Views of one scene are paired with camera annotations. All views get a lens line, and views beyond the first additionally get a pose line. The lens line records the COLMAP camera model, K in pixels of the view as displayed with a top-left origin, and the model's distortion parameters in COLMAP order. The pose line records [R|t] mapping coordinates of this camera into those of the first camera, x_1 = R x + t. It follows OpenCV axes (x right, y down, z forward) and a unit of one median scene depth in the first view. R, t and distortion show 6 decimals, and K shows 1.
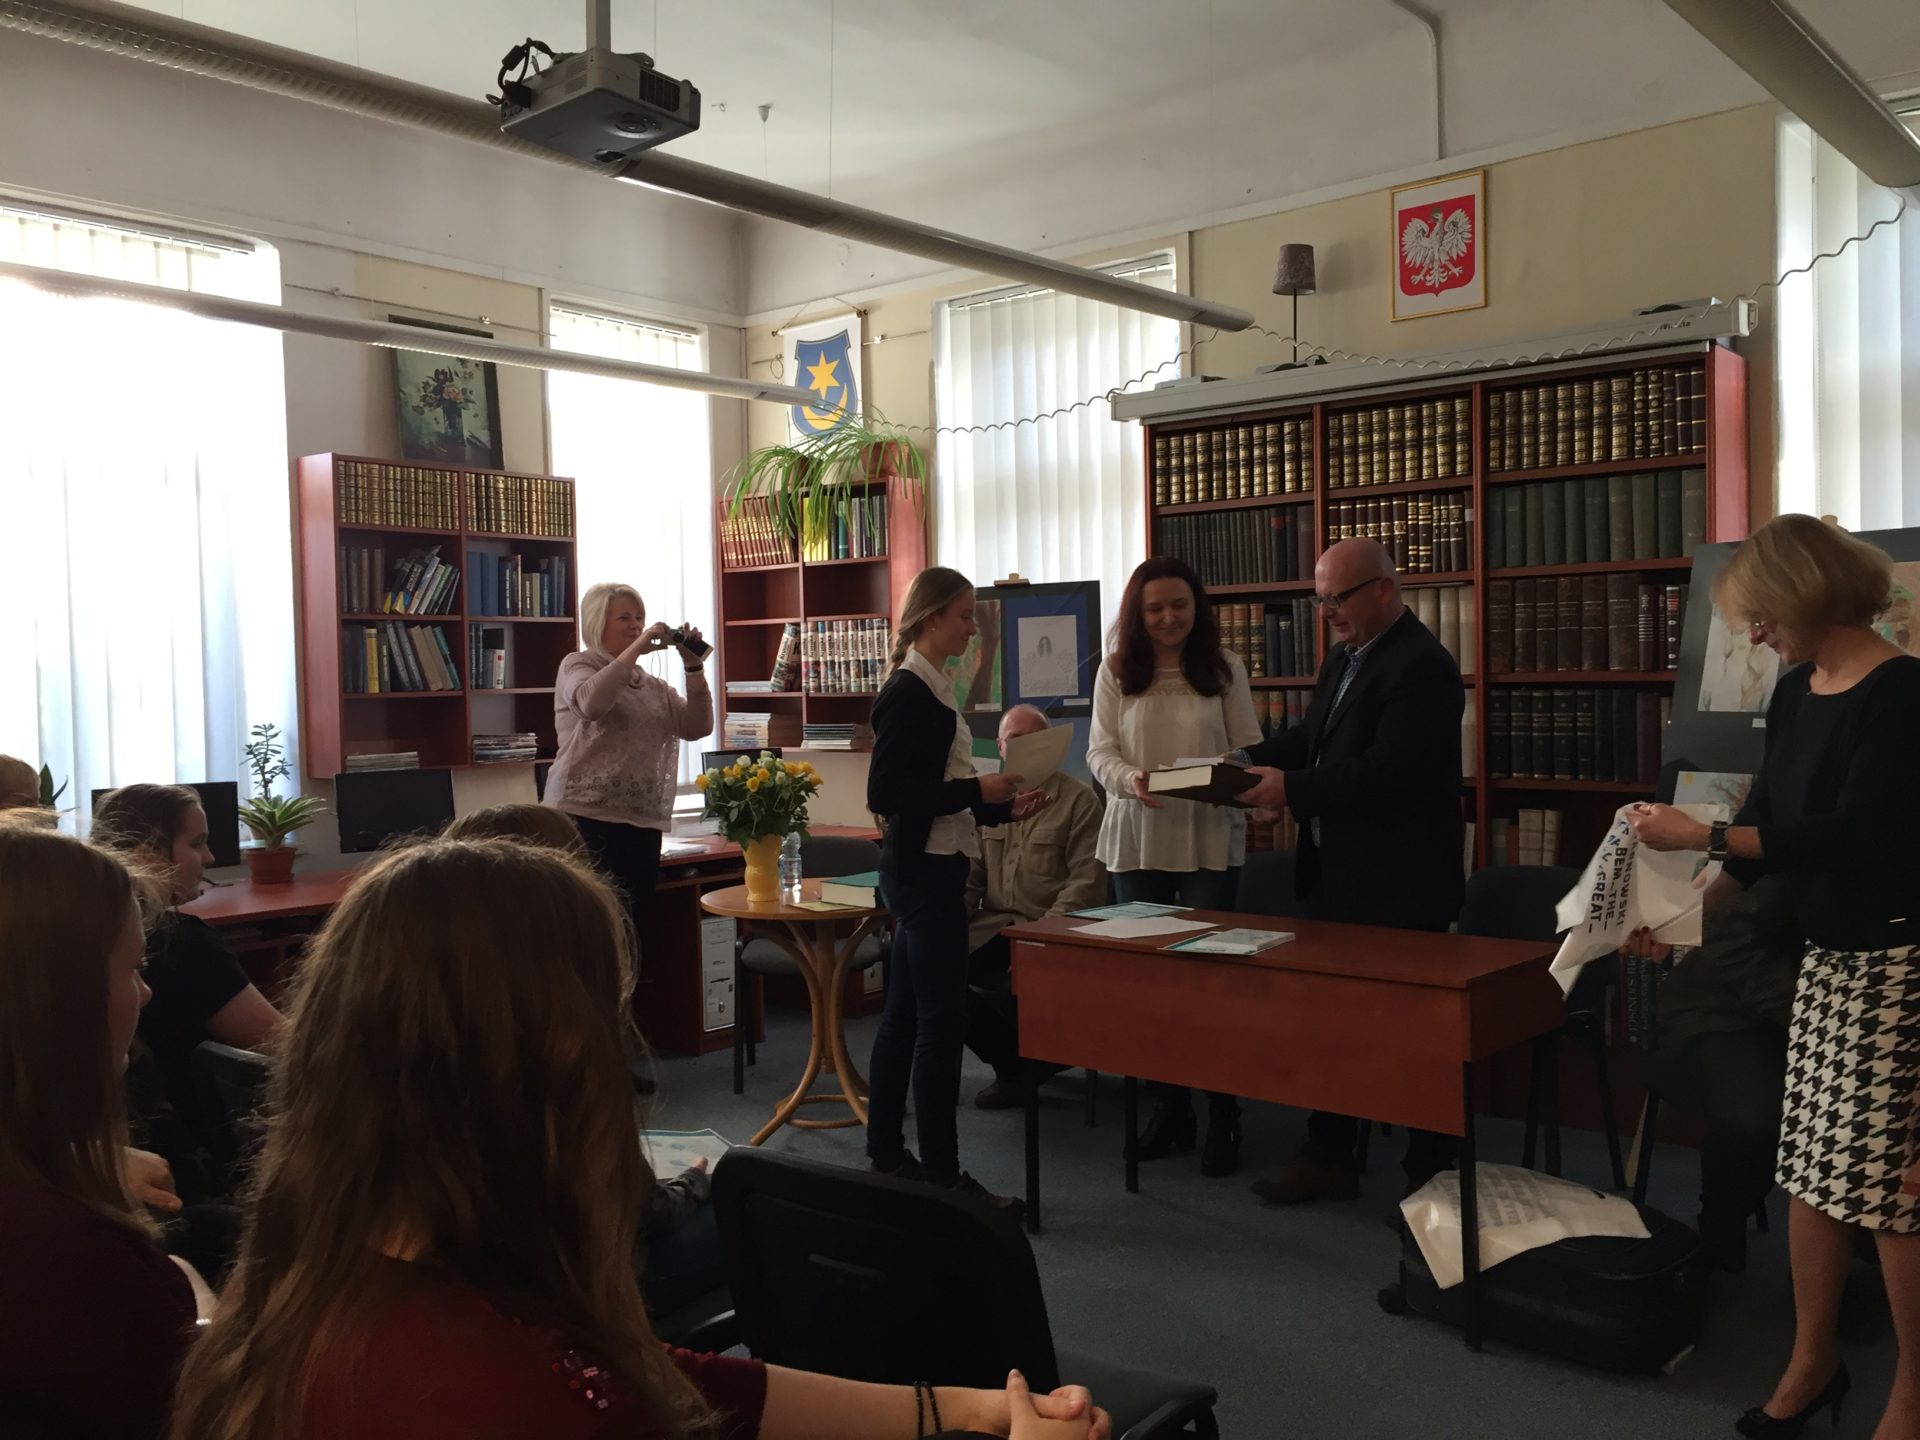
lens RADIAL K [[1670.1, 0, 959.4], [0, 1670.1, 701.2], [0, 0, 1]] dist [0.090770, -0.123813]
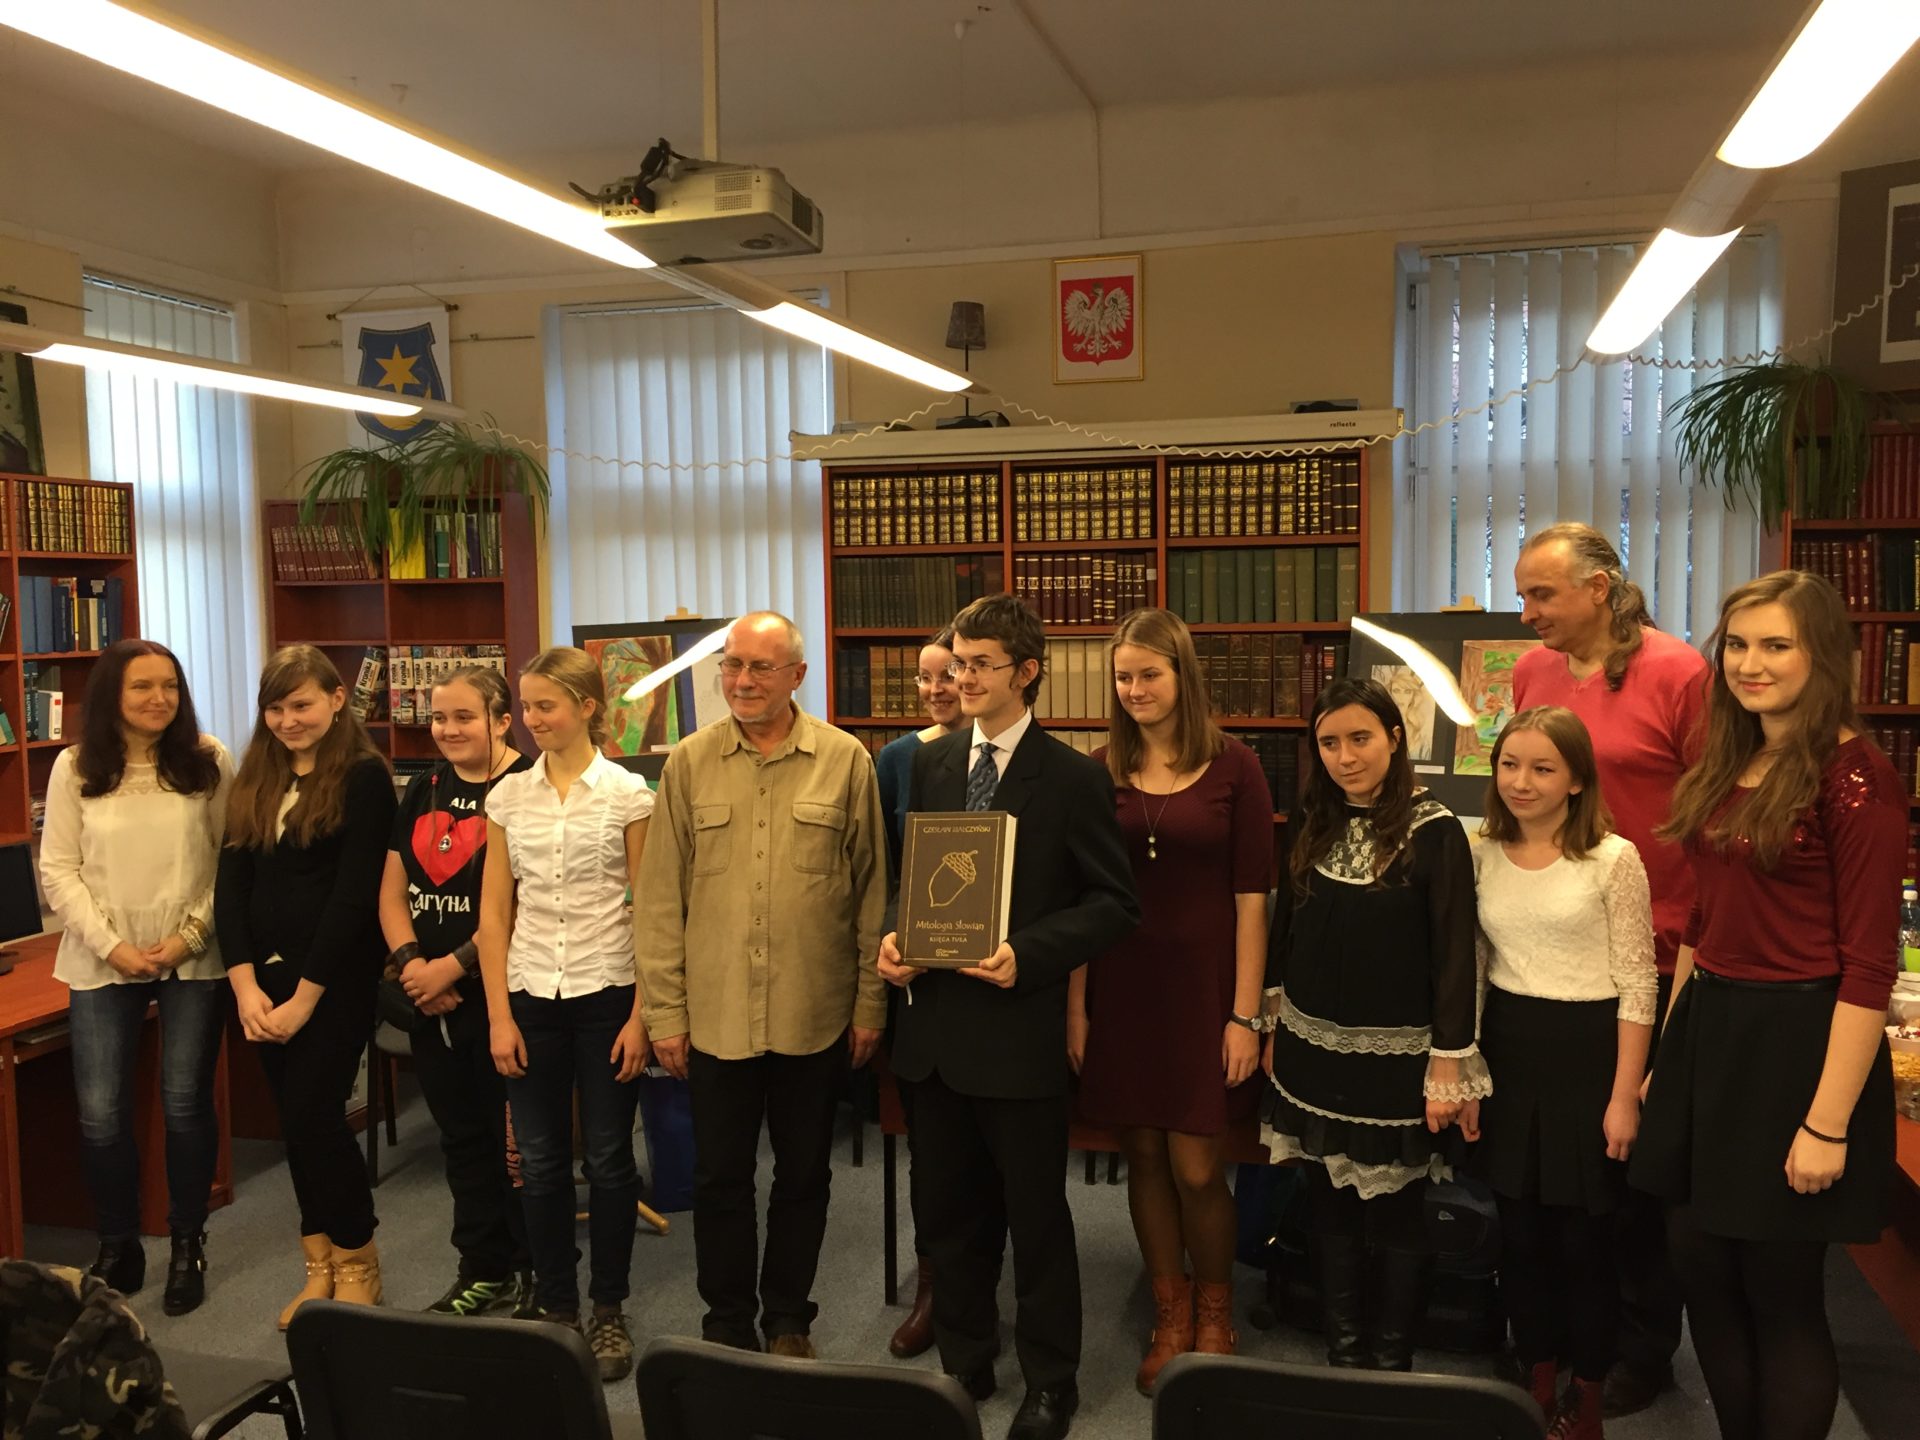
lens RADIAL K [[1670.1, 0, 938.5], [0, 1670.1, 682.4], [0, 0, 1]] dist [0.090770, -0.123813]
pose [[0.904428, -0.016821, 0.426294, -0.270002], [0.003811, 0.999501, 0.031352, -0.068874], [-0.426608, -0.026731, 0.904041, 0.060358]]
